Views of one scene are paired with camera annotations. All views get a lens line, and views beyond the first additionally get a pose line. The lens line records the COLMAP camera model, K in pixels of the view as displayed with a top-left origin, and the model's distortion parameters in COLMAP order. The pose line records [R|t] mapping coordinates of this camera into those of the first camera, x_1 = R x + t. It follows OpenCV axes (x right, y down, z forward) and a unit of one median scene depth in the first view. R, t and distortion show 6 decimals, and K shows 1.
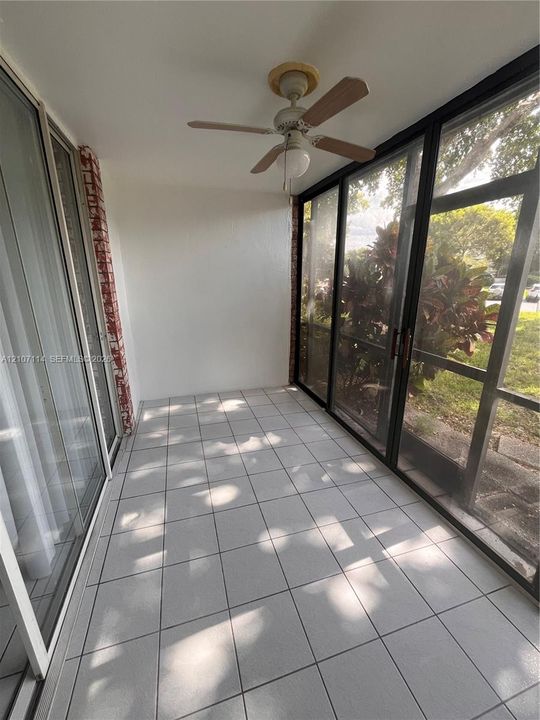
lens RADIAL K [[294.7, 0, 270.0], [0, 294.7, 360.0], [0, 0, 1]] dist [-0.001789, -0.000130]
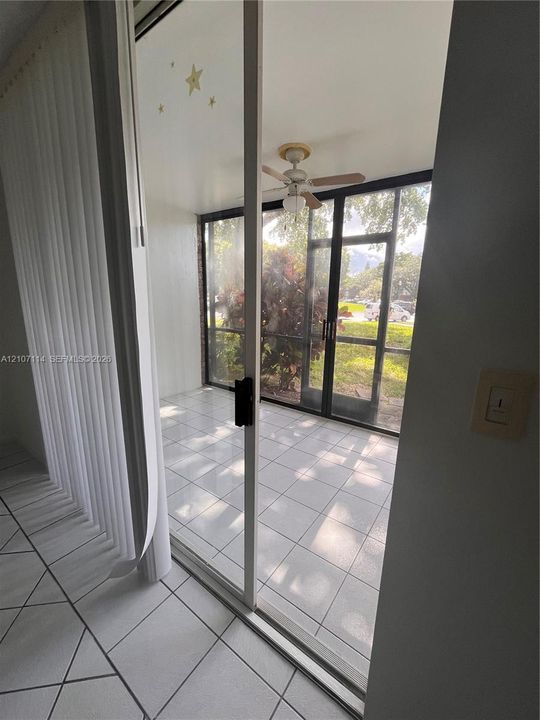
lens RADIAL K [[294.7, 0, 270.0], [0, 294.7, 360.0], [0, 0, 1]] dist [-0.001789, -0.000130]
pose [[0.802199, -0.113927, 0.586087, -0.536821], [0.147247, 0.989056, -0.009284, 0.053991], [-0.578615, 0.093747, 0.810195, -0.027938]]
